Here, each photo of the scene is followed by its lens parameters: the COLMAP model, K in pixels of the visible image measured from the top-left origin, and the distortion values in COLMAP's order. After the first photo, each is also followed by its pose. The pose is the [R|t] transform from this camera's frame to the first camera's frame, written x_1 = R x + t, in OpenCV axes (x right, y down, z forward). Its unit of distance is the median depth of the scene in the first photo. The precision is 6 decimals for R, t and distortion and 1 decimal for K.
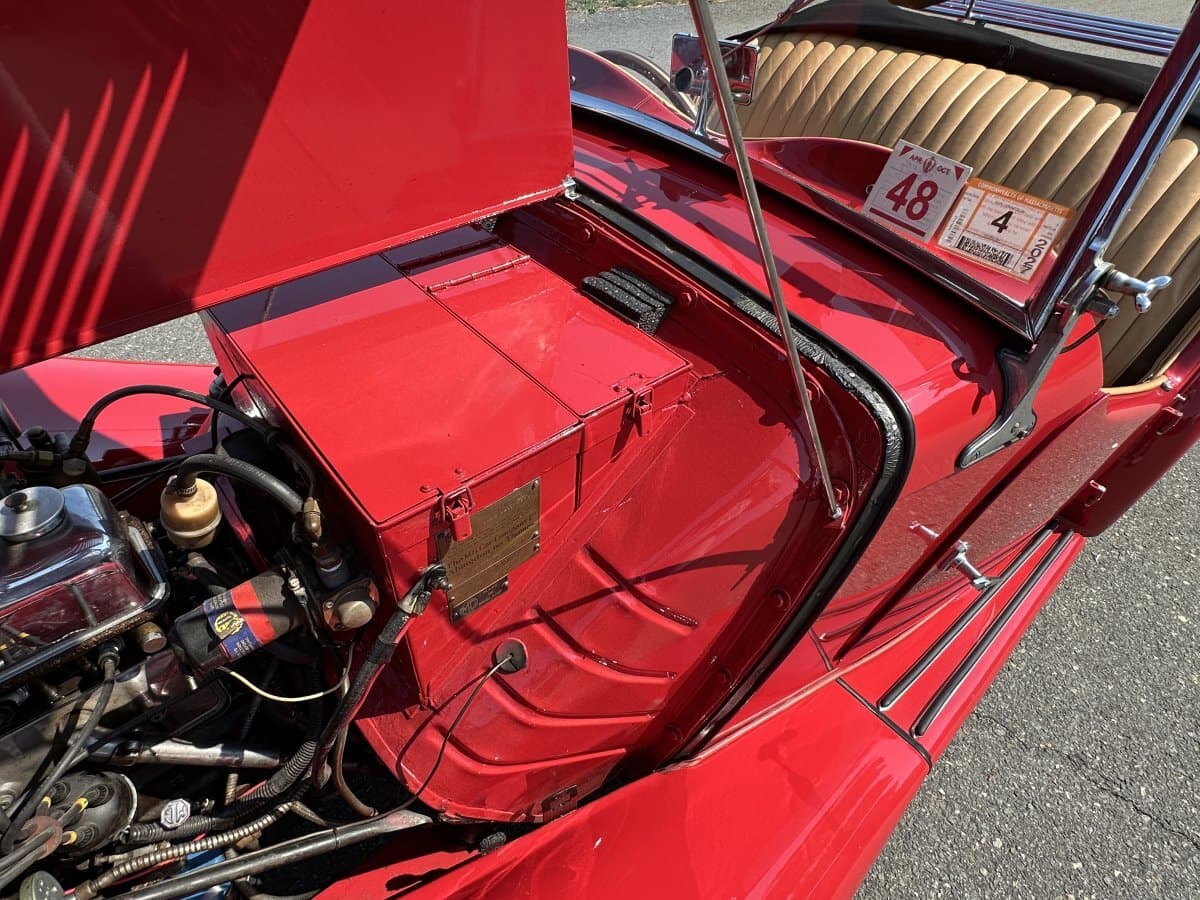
lens RADIAL K [[659.0, 0, 596.0], [0, 659.0, 459.6], [0, 0, 1]] dist [-0.000455, 0.001188]
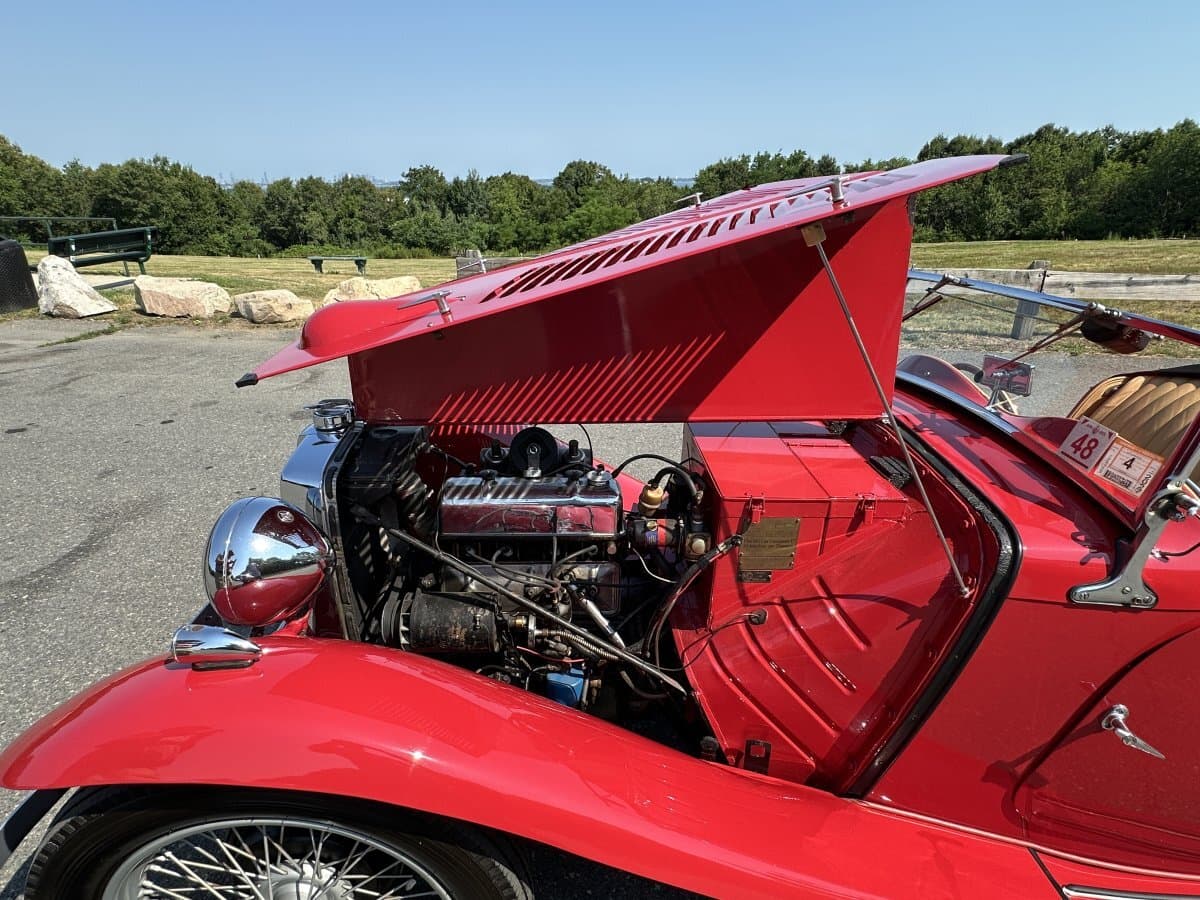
lens RADIAL K [[659.0, 0, 596.0], [0, 659.0, 459.6], [0, 0, 1]] dist [-0.000455, 0.001188]
pose [[0.780855, 0.204856, -0.590169, 0.518599], [-0.421542, 0.869995, -0.255757, 0.582414], [0.461050, 0.448490, 0.765695, -0.834231]]
